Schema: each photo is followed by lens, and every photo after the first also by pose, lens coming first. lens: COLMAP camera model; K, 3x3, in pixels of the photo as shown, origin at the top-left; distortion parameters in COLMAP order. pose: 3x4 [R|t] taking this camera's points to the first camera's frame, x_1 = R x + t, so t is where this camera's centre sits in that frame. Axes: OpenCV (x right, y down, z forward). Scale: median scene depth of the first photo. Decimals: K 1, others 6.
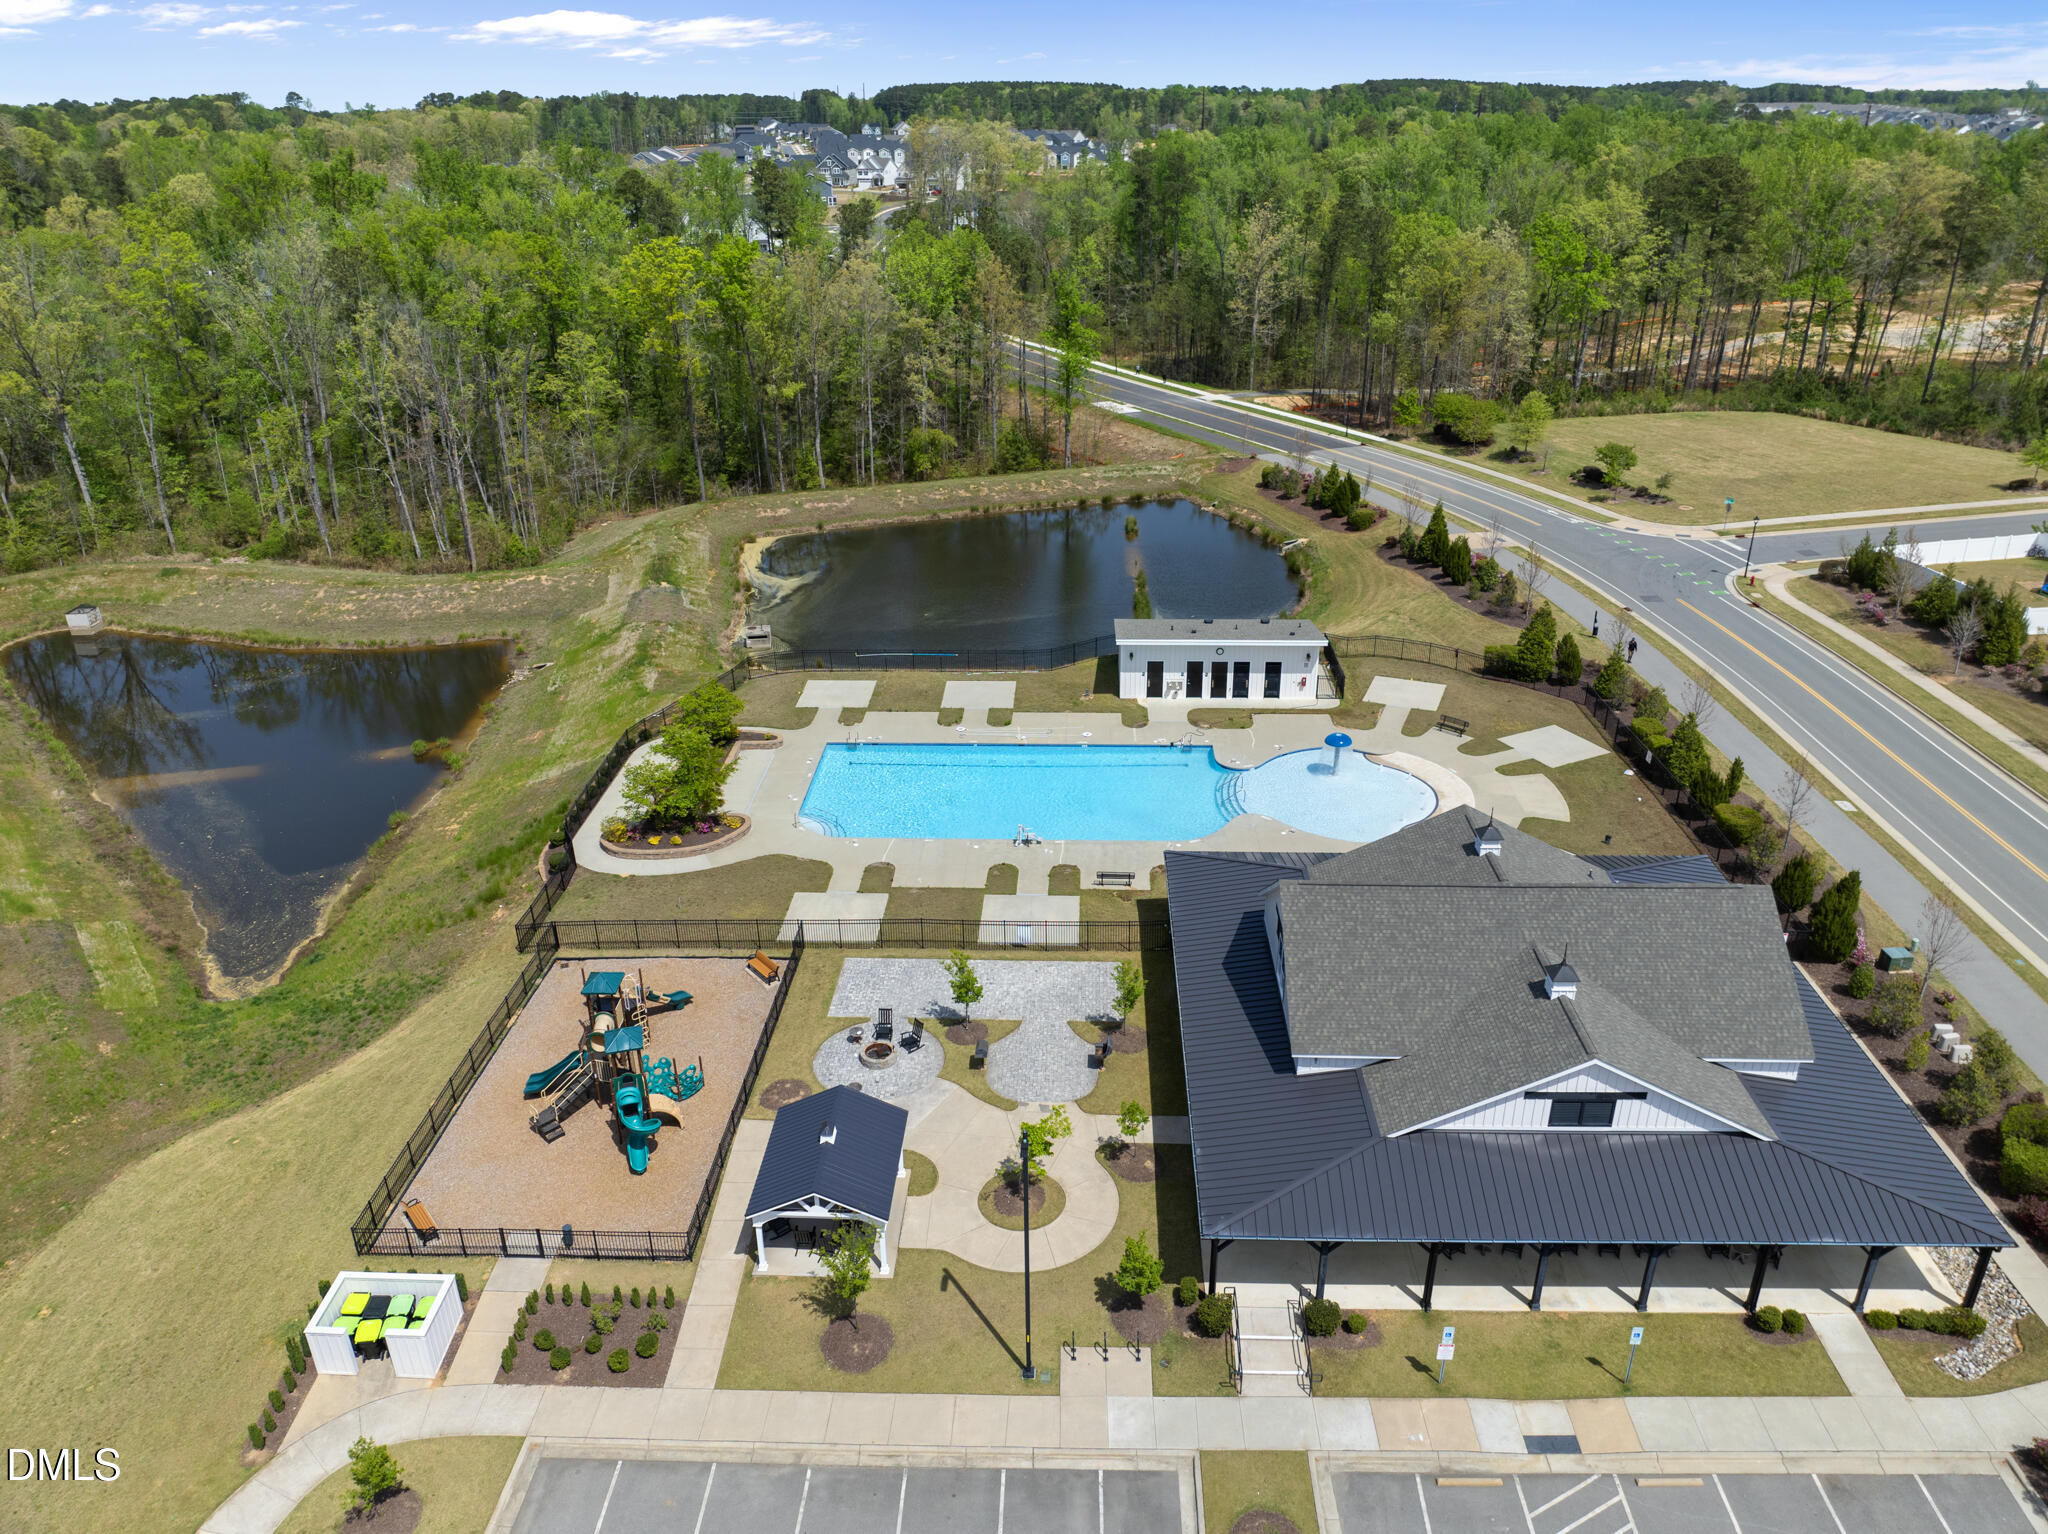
lens RADIAL K [[1419.2, 0, 1024.0], [0, 1419.2, 767.0], [0, 0, 1]] dist [-0.035855, 0.002256]
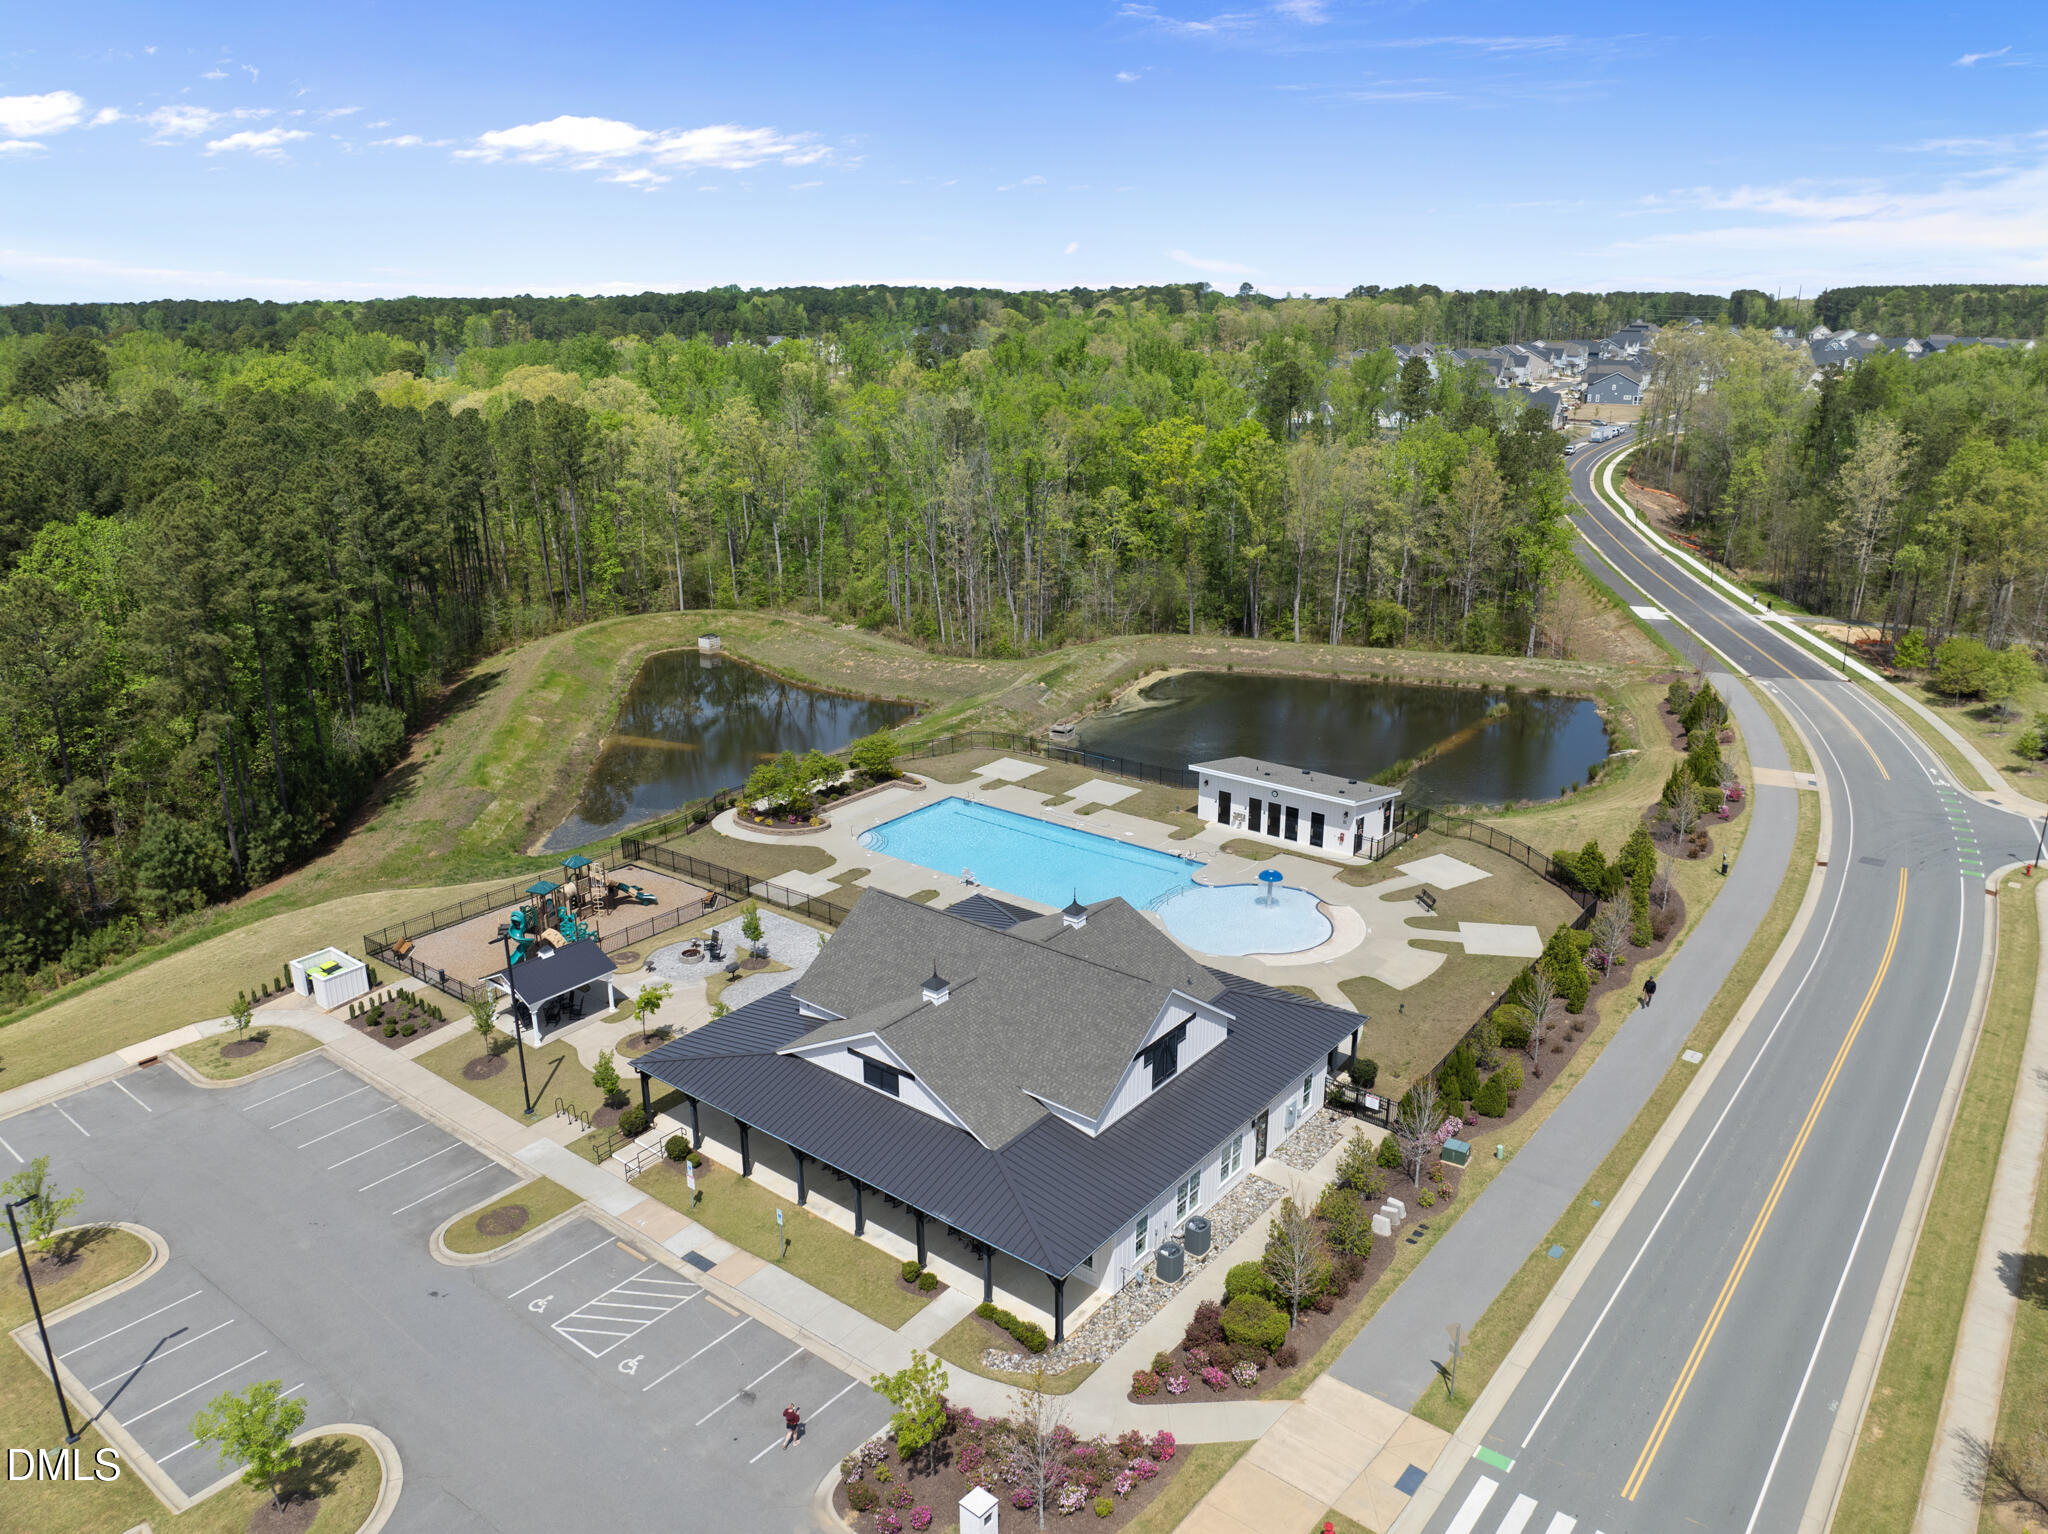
lens RADIAL K [[1430.4, 0, 1024.0], [0, 1430.4, 767.0], [0, 0, 1]] dist [-0.038736, -0.002242]
pose [[0.806917, 0.188179, -0.559888, 0.707458], [-0.254108, 0.966287, -0.041452, -0.006203], [0.533212, 0.175720, 0.827531, -0.040973]]
